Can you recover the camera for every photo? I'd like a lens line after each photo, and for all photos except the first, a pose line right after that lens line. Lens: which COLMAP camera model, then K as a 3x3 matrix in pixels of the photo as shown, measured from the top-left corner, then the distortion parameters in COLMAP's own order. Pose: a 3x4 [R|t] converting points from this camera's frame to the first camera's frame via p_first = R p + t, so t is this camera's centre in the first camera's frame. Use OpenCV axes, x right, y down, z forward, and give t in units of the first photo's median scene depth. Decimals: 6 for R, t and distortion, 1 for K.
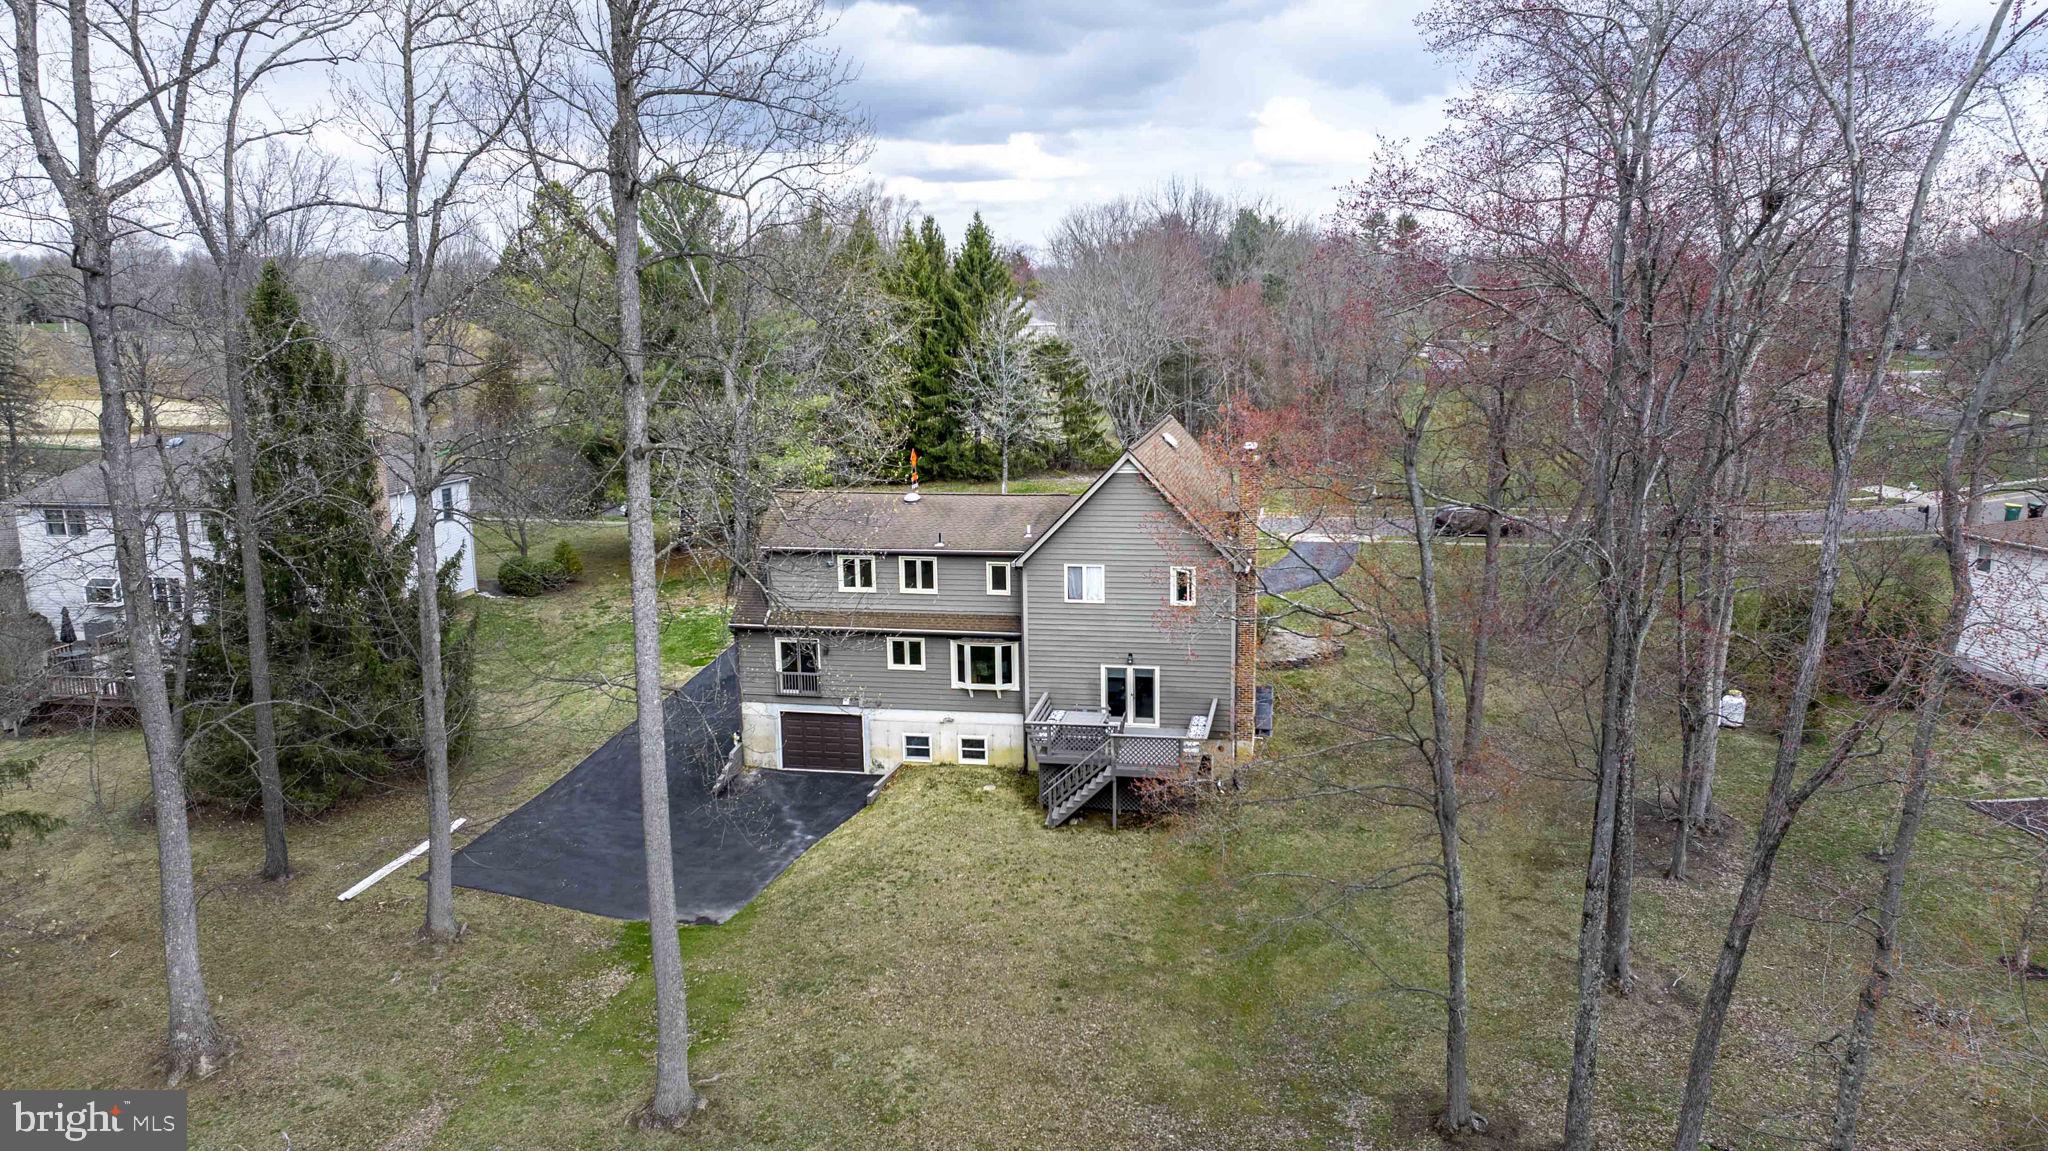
lens RADIAL K [[1533.0, 0, 1035.7], [0, 1533.0, 564.9], [0, 0, 1]] dist [-0.050987, 0.050906]
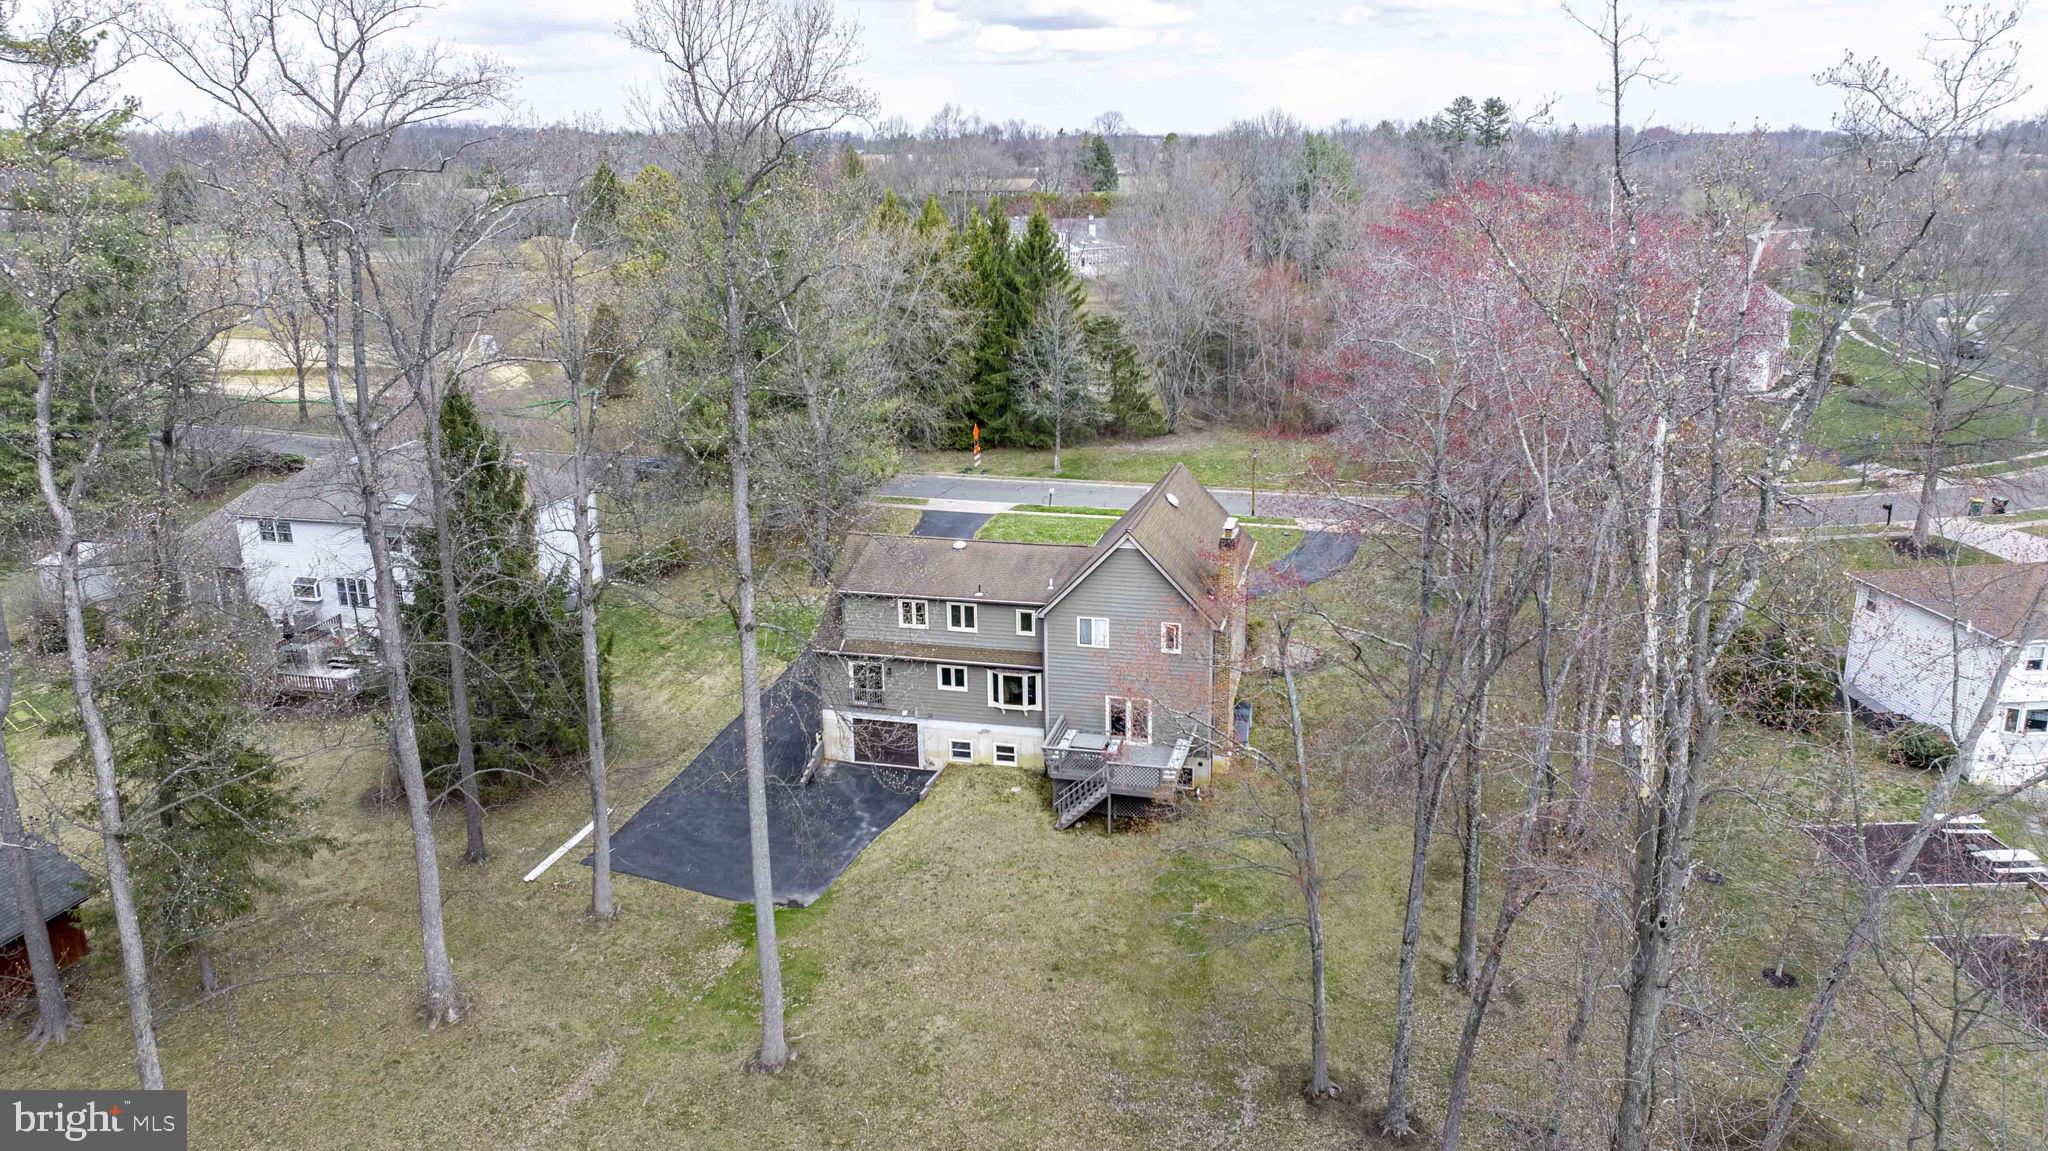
lens RADIAL K [[1533.0, 0, 1026.9], [0, 1533.0, 580.5], [0, 0, 1]] dist [-0.050987, 0.050906]
pose [[0.998099, 0.018453, -0.058798, 0.060820], [-0.012233, 0.994456, 0.104437, -0.192352], [0.060399, -0.103519, 0.992792, -0.290447]]
